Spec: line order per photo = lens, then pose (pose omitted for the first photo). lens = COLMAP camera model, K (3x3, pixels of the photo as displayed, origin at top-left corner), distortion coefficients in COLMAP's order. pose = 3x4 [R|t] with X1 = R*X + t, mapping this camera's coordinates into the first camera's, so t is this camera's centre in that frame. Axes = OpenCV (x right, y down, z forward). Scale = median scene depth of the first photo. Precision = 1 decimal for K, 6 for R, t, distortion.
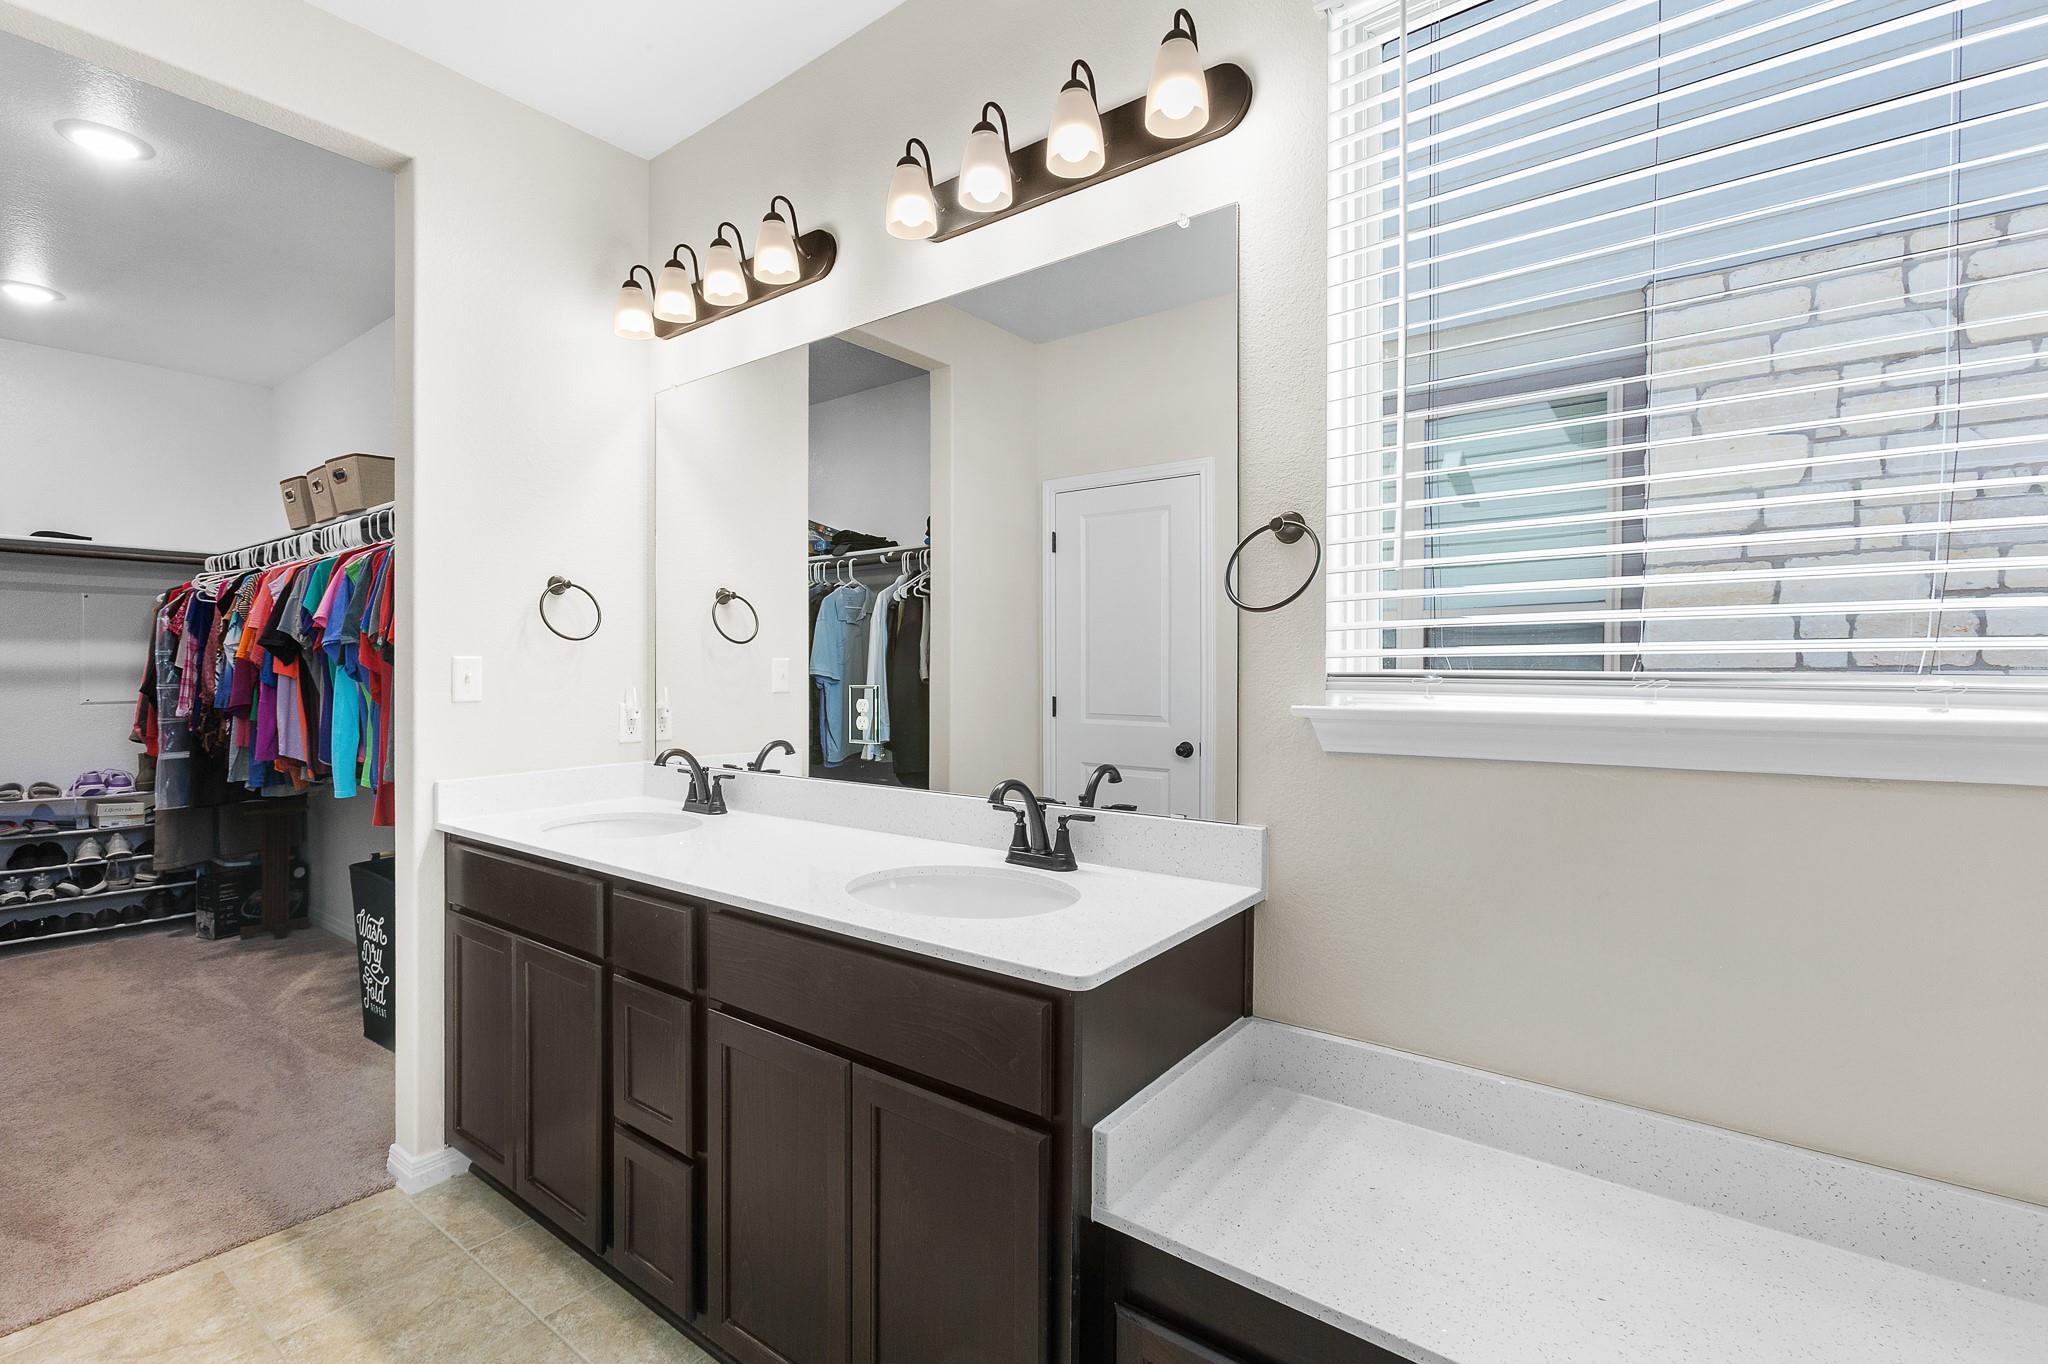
lens RADIAL K [[898.3, 0, 1028.3], [0, 898.3, 675.9], [0, 0, 1]] dist [-0.000395, 0.016090]
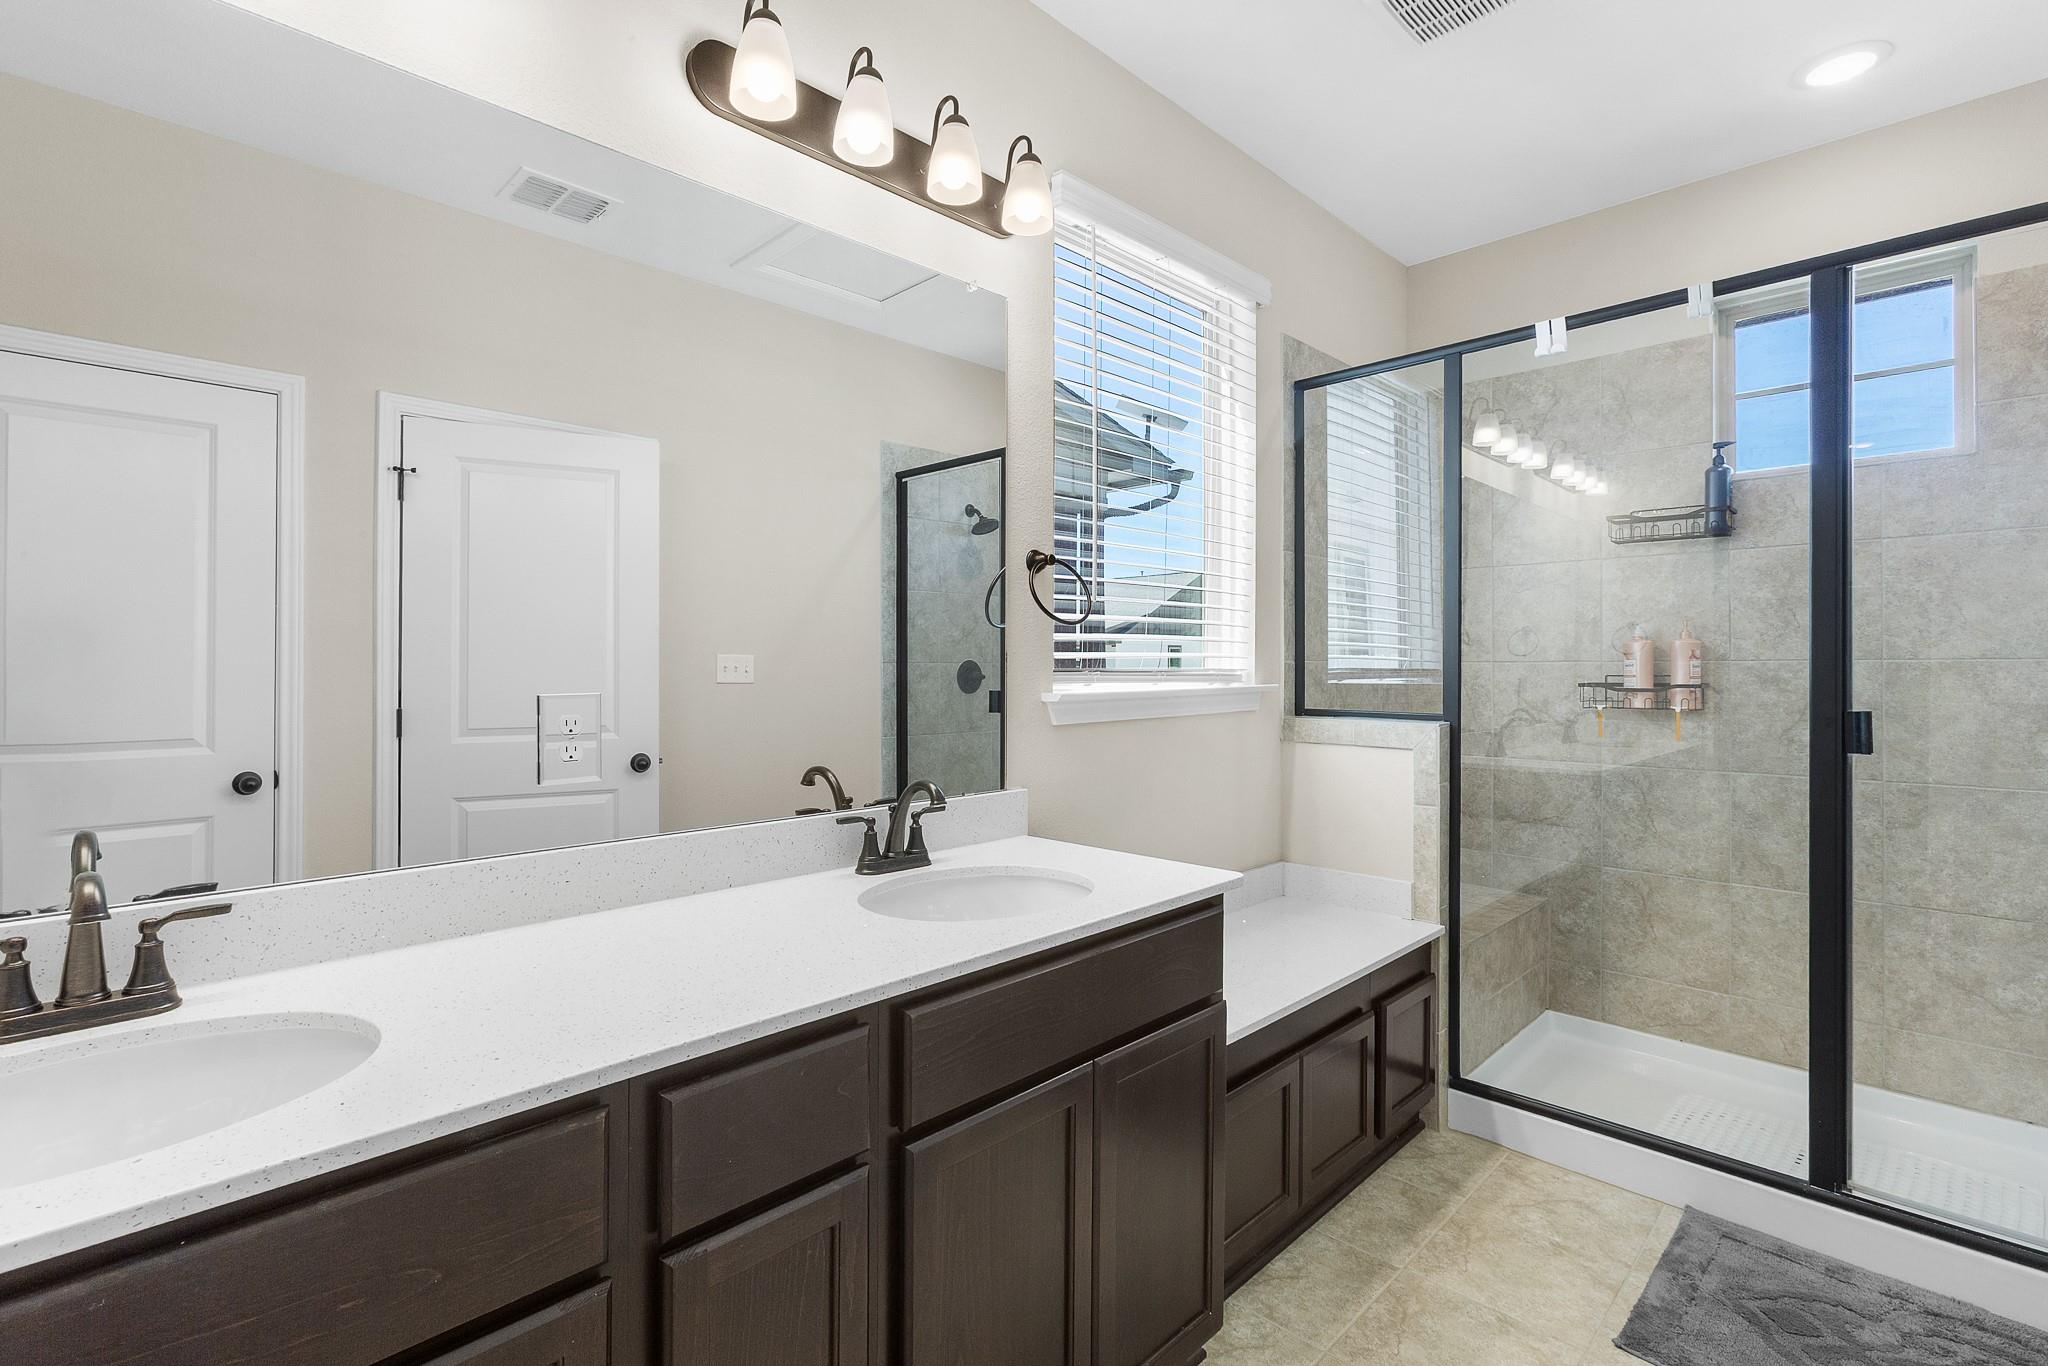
lens RADIAL K [[936.2, 0, 1003.1], [0, 936.2, 651.6], [0, 0, 1]] dist [-0.027315, 0.019288]
pose [[0.129744, 0.020134, 0.991343, -0.931778], [0.004767, 0.999770, -0.020929, -0.001177], [-0.991536, 0.007441, 0.129618, 0.726554]]
